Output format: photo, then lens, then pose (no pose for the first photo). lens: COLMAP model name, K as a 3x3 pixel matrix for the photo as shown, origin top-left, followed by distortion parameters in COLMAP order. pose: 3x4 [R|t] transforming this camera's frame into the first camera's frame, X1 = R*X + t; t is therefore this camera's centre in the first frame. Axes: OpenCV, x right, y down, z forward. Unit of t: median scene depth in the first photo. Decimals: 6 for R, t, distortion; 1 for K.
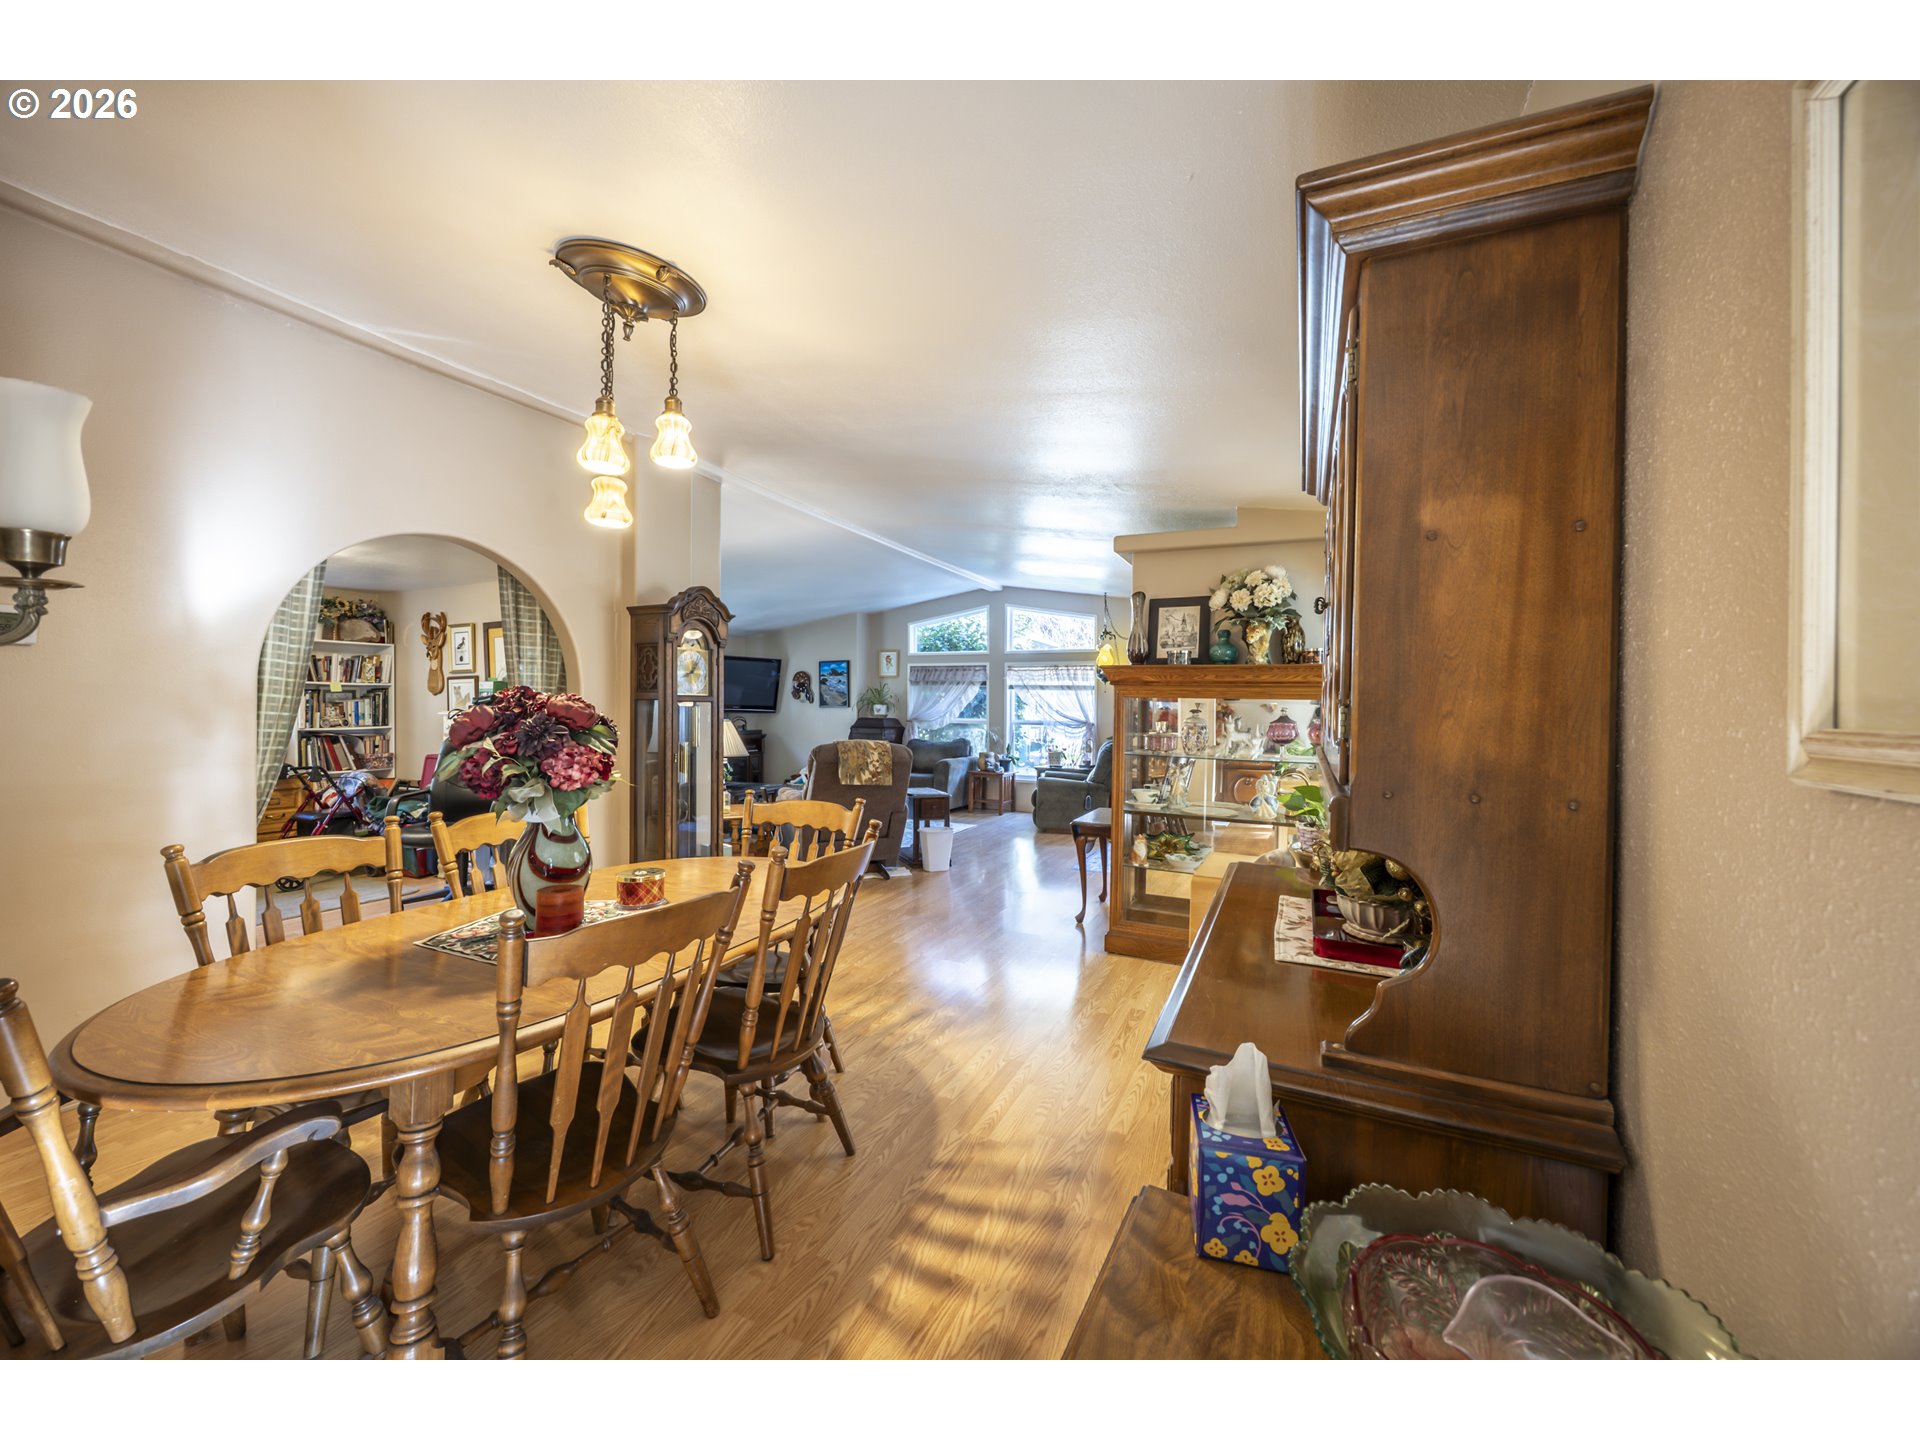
lens RADIAL K [[743.6, 0, 960.0], [0, 743.6, 720.0], [0, 0, 1]] dist [0.011291, 0.000127]
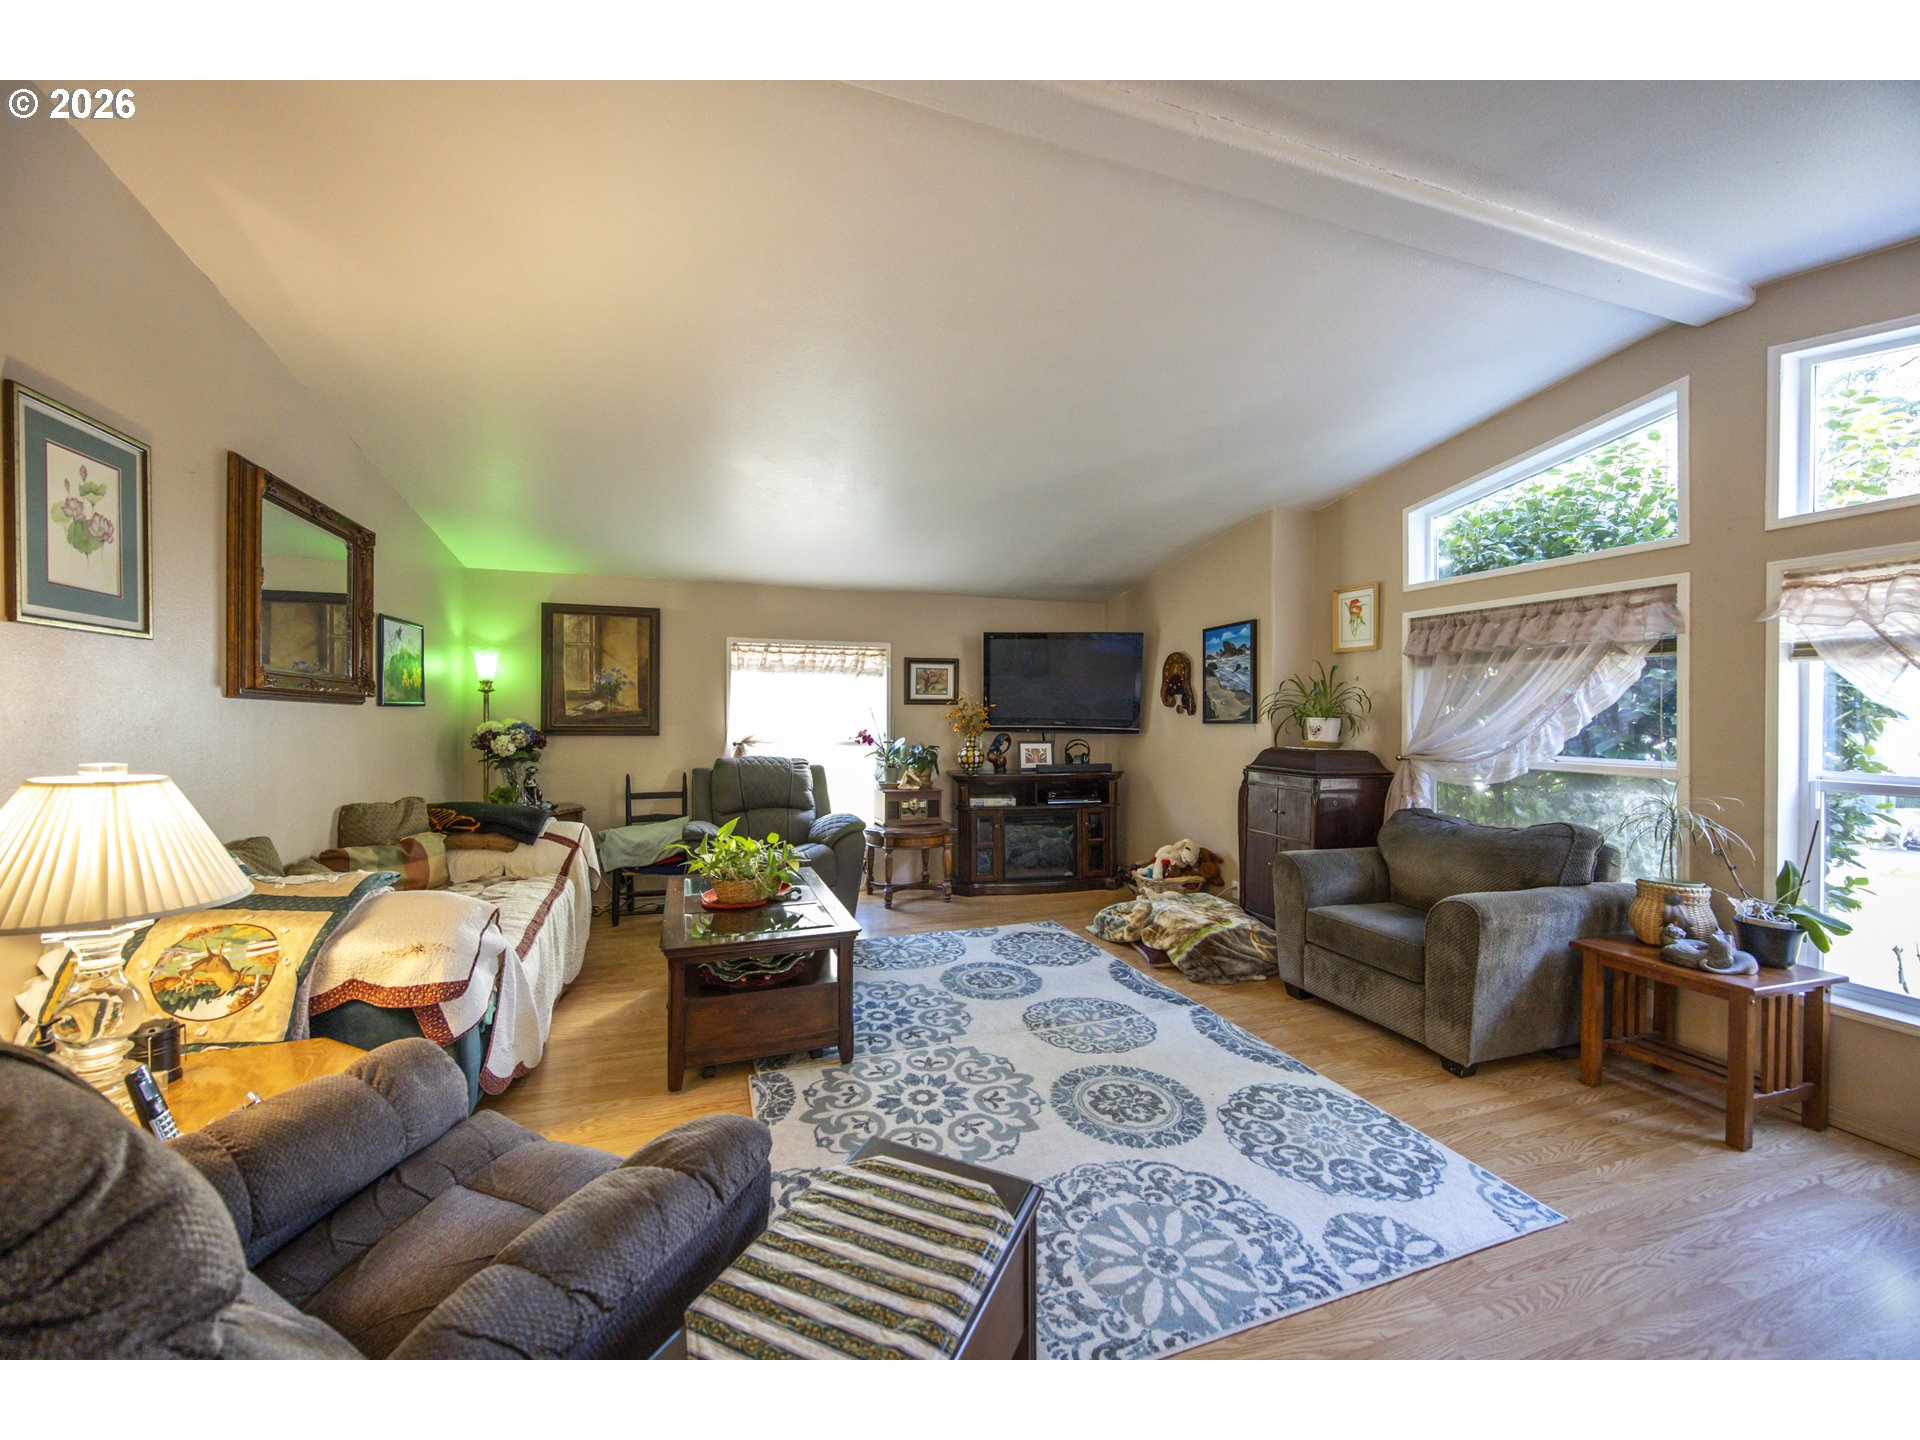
lens RADIAL K [[743.6, 0, 960.0], [0, 743.6, 720.0], [0, 0, 1]] dist [0.011291, 0.000127]
pose [[0.694345, -0.005210, -0.719623, 0.050928], [0.000611, 0.999978, -0.006650, -0.016696], [0.719642, 0.004177, 0.694333, 0.564819]]
